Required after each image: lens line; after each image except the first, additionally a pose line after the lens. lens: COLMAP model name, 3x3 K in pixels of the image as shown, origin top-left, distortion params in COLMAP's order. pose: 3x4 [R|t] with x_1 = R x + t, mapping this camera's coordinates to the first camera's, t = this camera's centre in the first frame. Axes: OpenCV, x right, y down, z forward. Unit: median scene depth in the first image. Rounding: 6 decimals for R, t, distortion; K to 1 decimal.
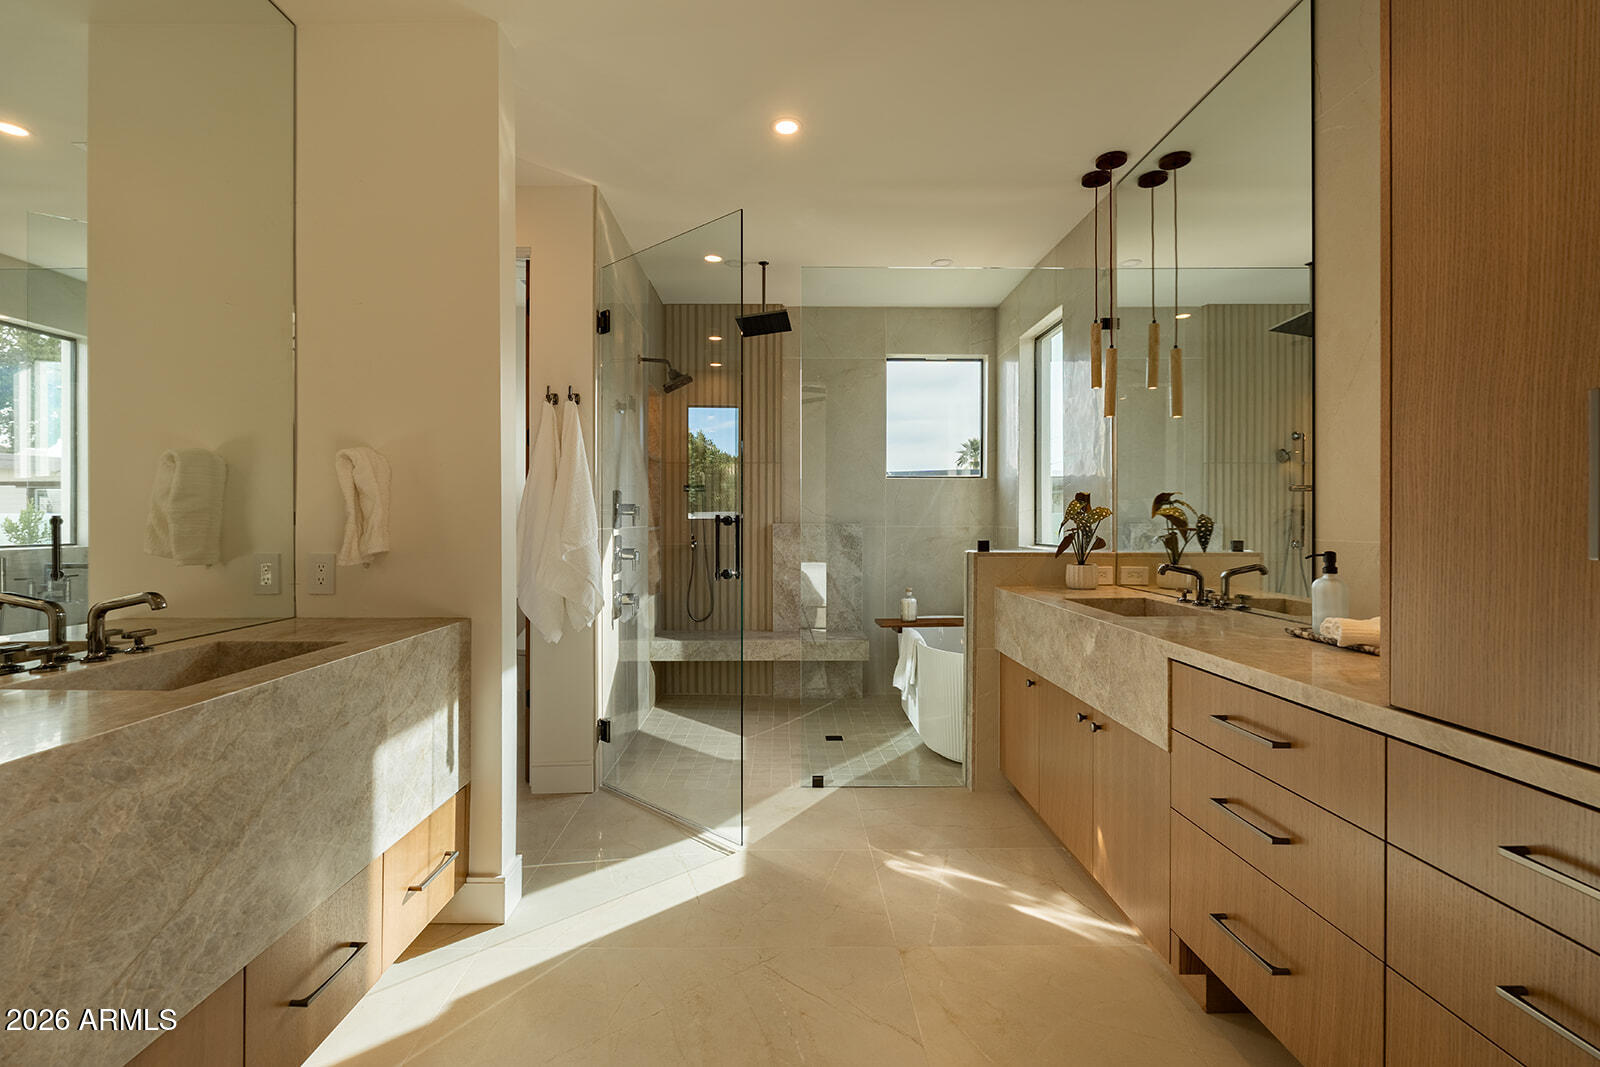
lens RADIAL K [[703.7, 0, 798.1], [0, 703.7, 523.4], [0, 0, 1]] dist [-0.002765, -0.000392]
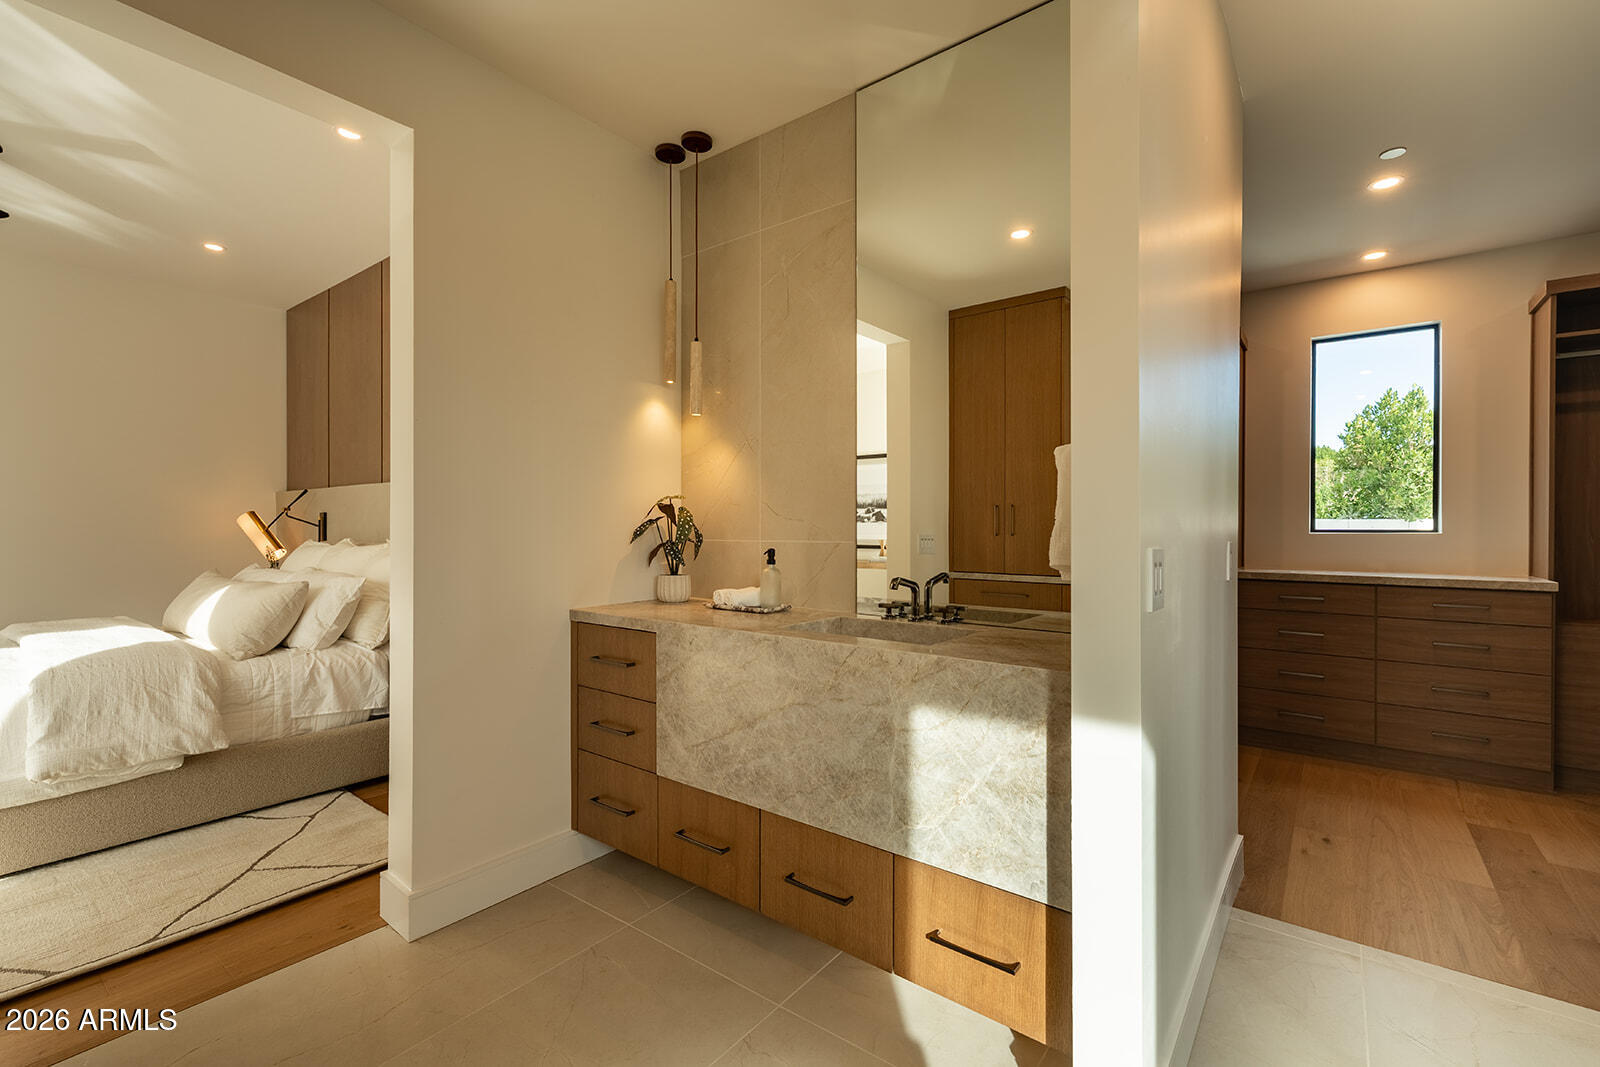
lens RADIAL K [[703.7, 0, 799.6], [0, 703.7, 528.7], [0, 0, 1]] dist [-0.002765, -0.000392]
pose [[-0.623557, 0.008092, -0.781736, 0.331080], [-0.002334, 0.999923, 0.012212, -0.016036], [0.781774, 0.009440, -0.623490, 1.747765]]
